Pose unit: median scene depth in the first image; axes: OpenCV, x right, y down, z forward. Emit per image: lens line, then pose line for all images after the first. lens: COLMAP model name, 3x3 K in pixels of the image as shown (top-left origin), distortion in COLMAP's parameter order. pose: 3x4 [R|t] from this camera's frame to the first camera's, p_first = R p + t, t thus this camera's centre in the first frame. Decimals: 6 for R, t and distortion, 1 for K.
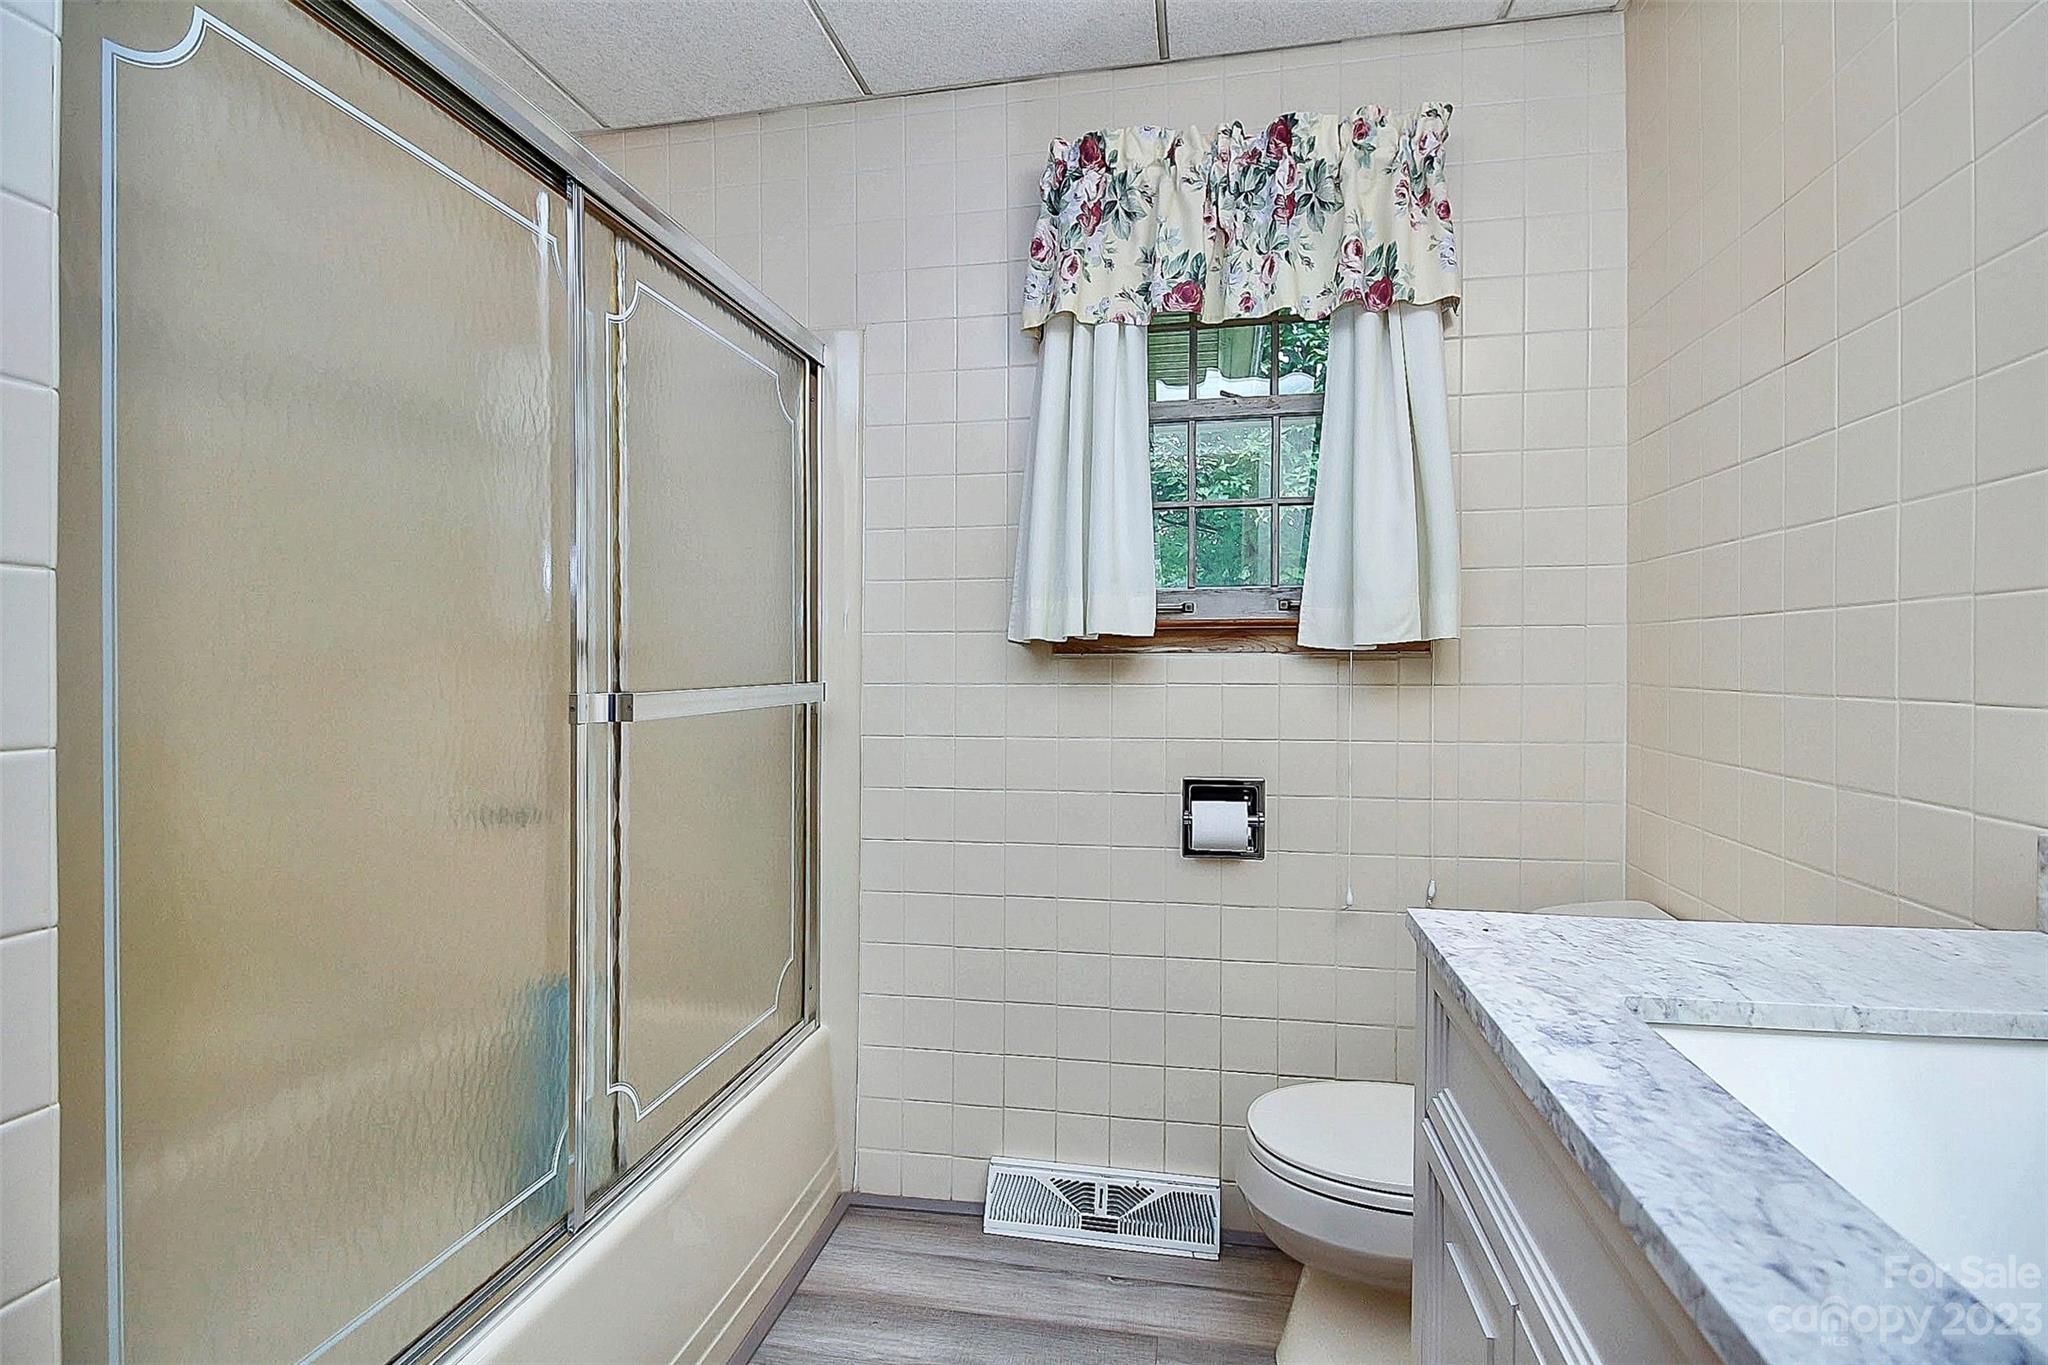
lens RADIAL K [[969.3, 0, 1014.3], [0, 969.3, 678.2], [0, 0, 1]] dist [0.022572, -0.019015]
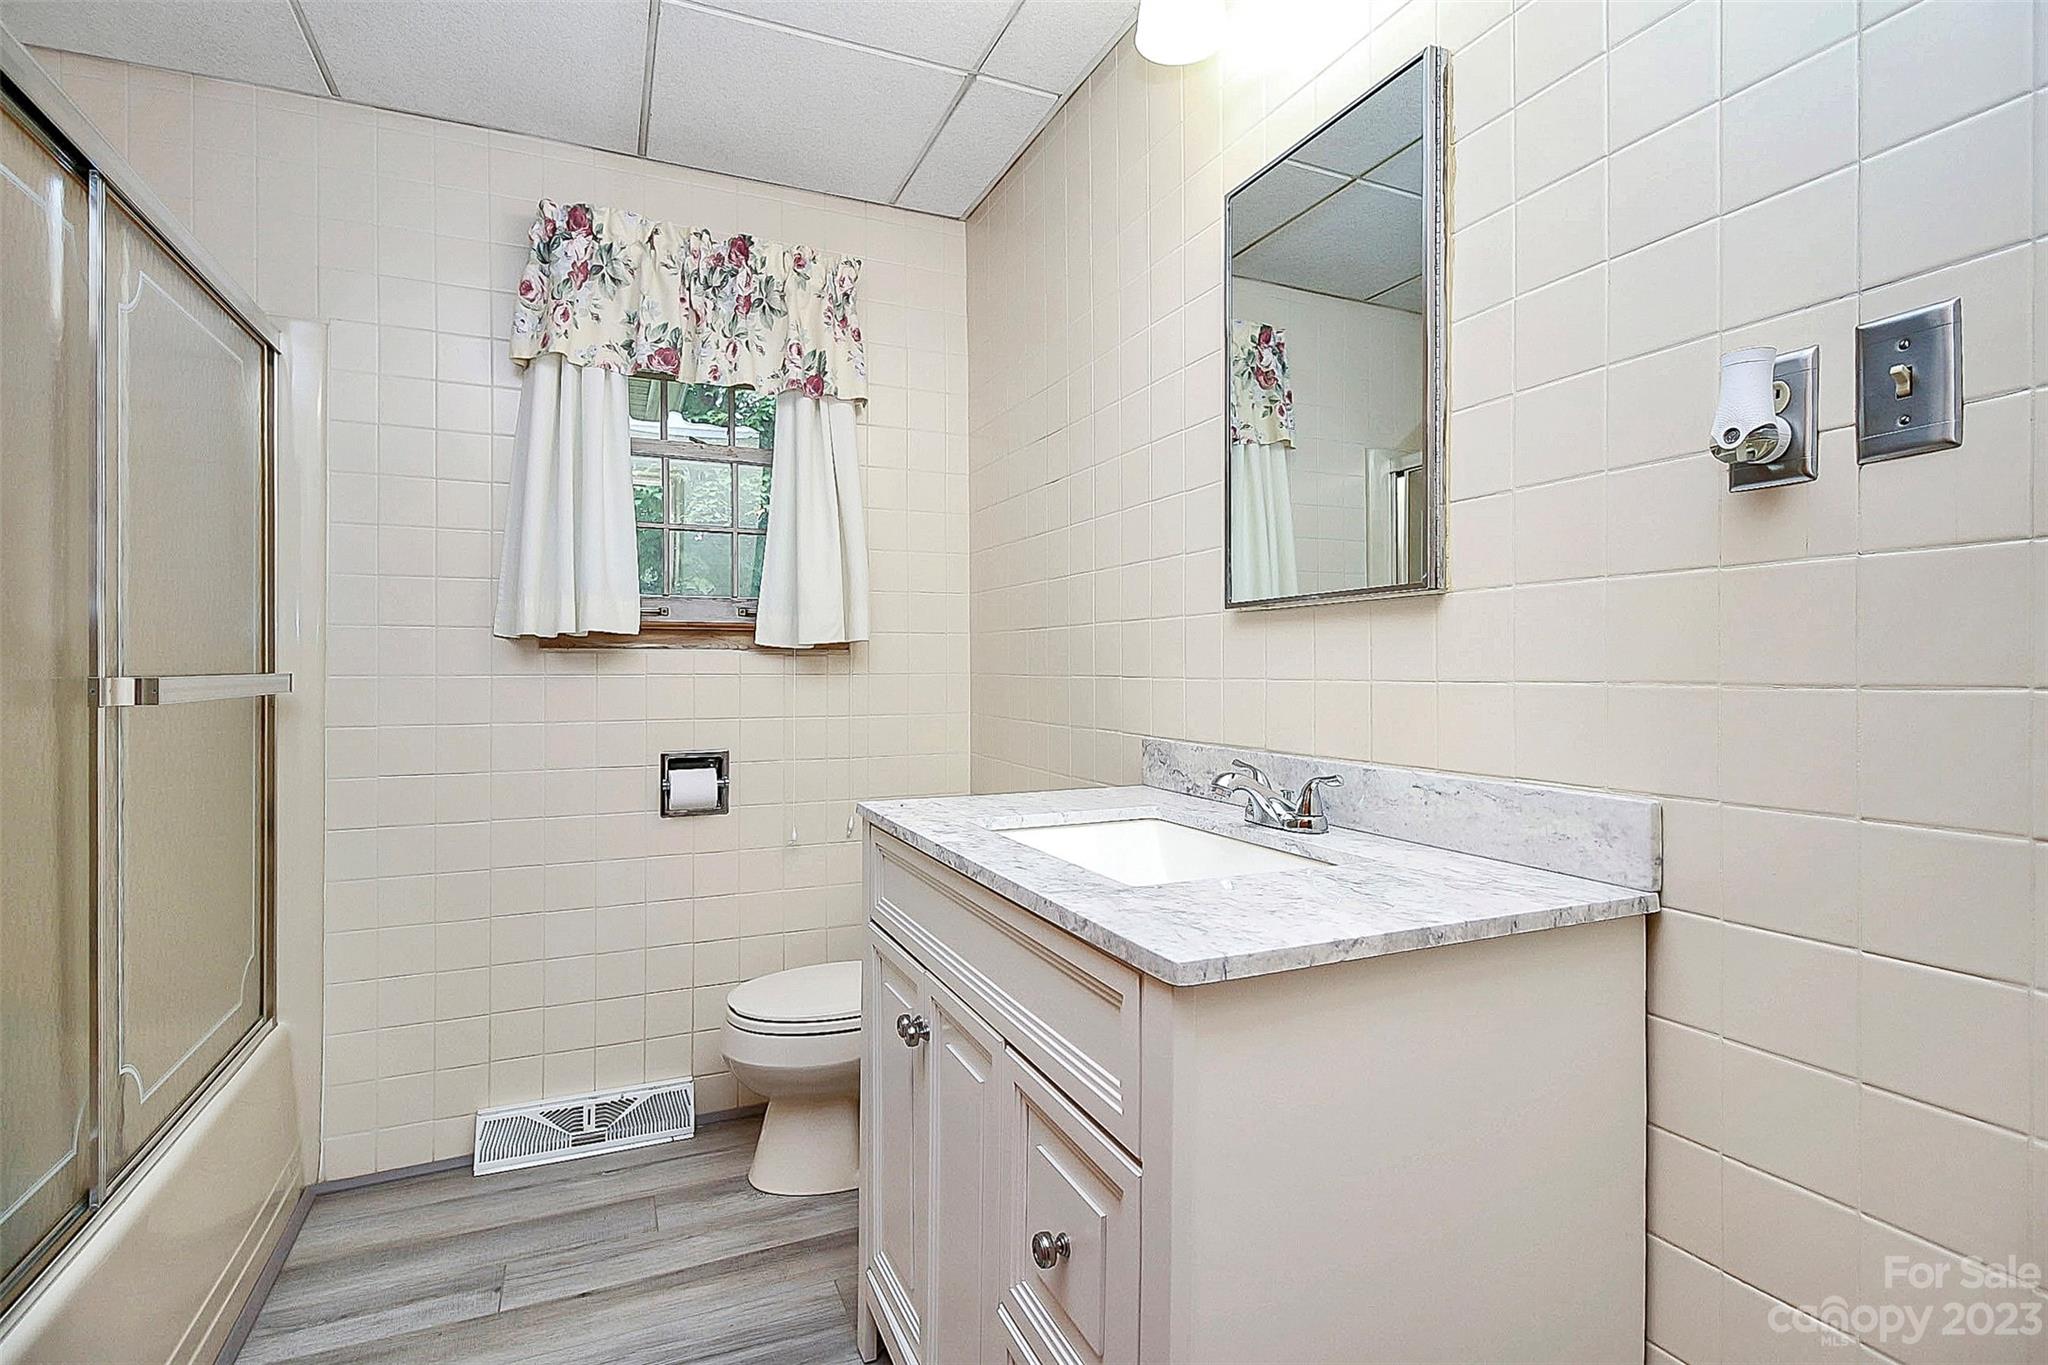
lens RADIAL K [[969.3, 0, 1014.3], [0, 969.3, 678.2], [0, 0, 1]] dist [0.022572, -0.019015]
pose [[0.819893, -0.003440, 0.572506, -0.166795], [0.006234, 0.999976, -0.002919, 0.017956], [-0.572482, 0.005962, 0.819895, -0.258585]]
